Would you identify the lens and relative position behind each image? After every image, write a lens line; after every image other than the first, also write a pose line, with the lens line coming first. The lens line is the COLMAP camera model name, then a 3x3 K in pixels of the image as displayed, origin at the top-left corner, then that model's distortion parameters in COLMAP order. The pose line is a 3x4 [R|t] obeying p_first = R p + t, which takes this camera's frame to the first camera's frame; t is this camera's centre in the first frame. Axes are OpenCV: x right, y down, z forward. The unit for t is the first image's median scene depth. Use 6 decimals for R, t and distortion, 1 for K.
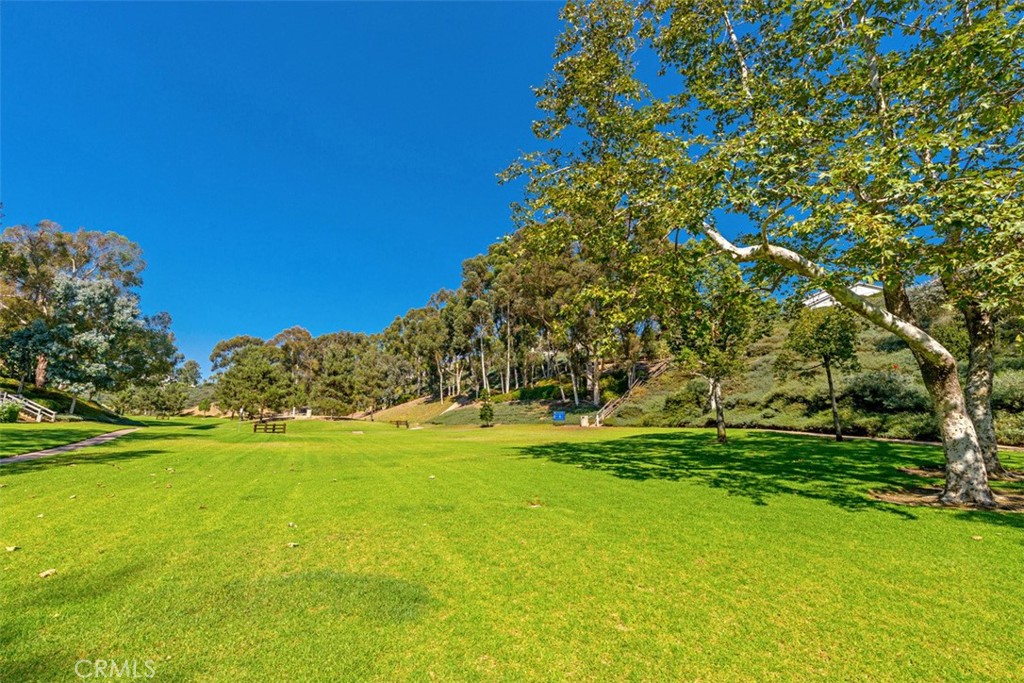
lens RADIAL K [[426.2, 0, 512.0], [0, 426.2, 341.5], [0, 0, 1]] dist [0.000212, 0.000034]
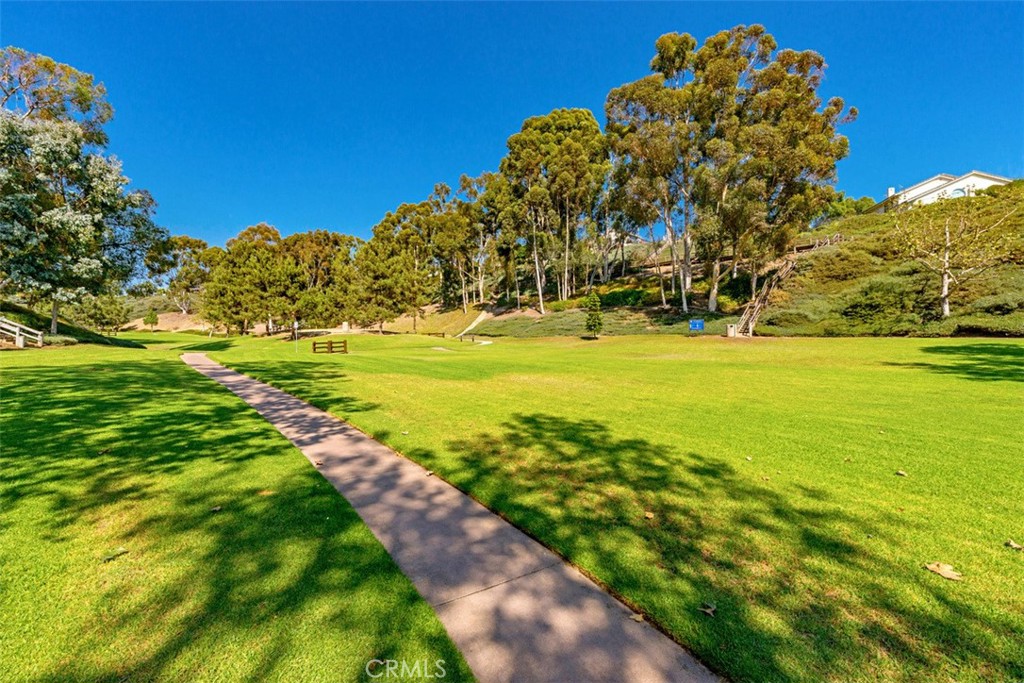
lens RADIAL K [[421.7, 0, 512.0], [0, 421.7, 341.5], [0, 0, 1]] dist [-0.010391, -0.000190]
pose [[0.990525, -0.021607, 0.135625, -0.305696], [-0.007862, 0.977004, 0.213074, 0.025996], [-0.137111, -0.212121, 0.967577, 0.192666]]
